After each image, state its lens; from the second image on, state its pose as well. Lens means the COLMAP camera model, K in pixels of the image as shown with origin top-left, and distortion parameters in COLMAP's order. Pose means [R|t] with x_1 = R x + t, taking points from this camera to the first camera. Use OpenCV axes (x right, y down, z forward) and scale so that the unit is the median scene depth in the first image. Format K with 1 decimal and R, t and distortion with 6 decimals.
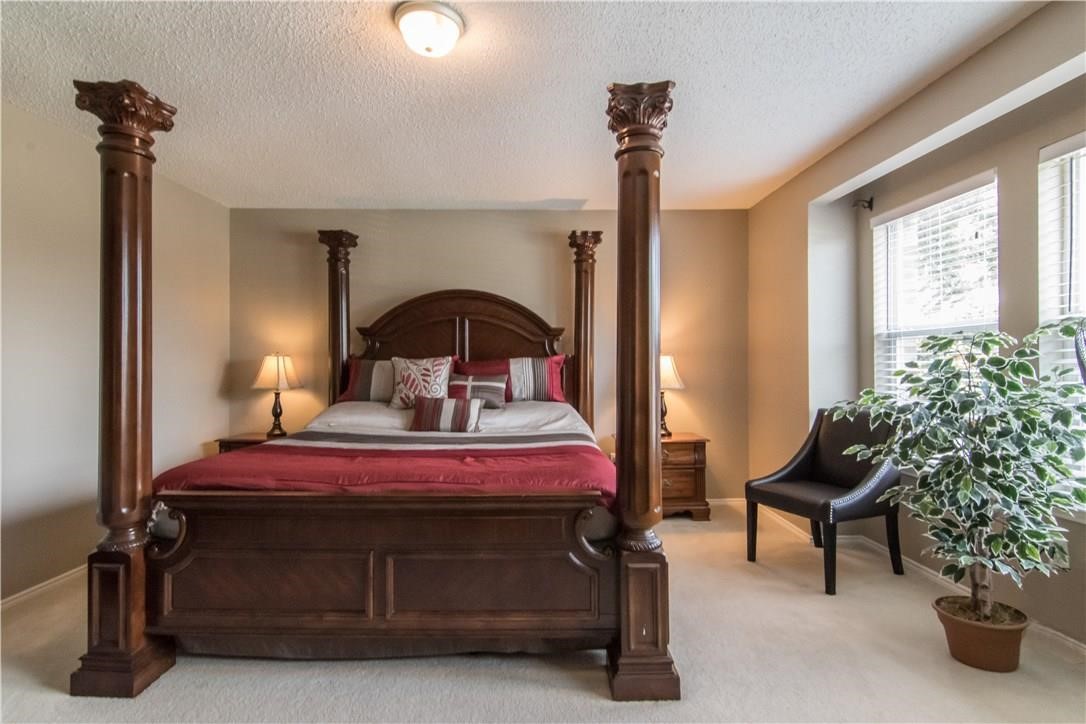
lens RADIAL K [[535.9, 0, 543.0], [0, 535.9, 362.0], [0, 0, 1]] dist [-0.019877, 0.000043]
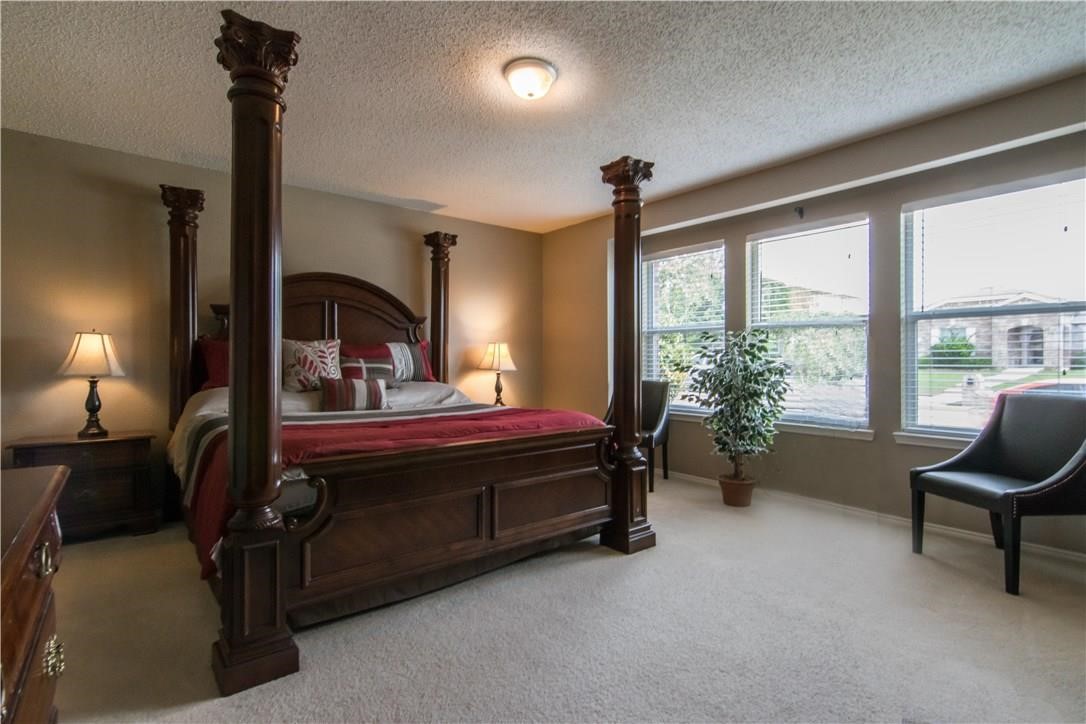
lens RADIAL K [[535.9, 0, 543.0], [0, 535.9, 362.0], [0, 0, 1]] dist [-0.019877, 0.000043]
pose [[0.775769, -0.001487, 0.631015, -0.517383], [0.001540, 0.999999, 0.000463, 0.033394], [-0.631015, 0.000612, 0.775770, -0.020286]]
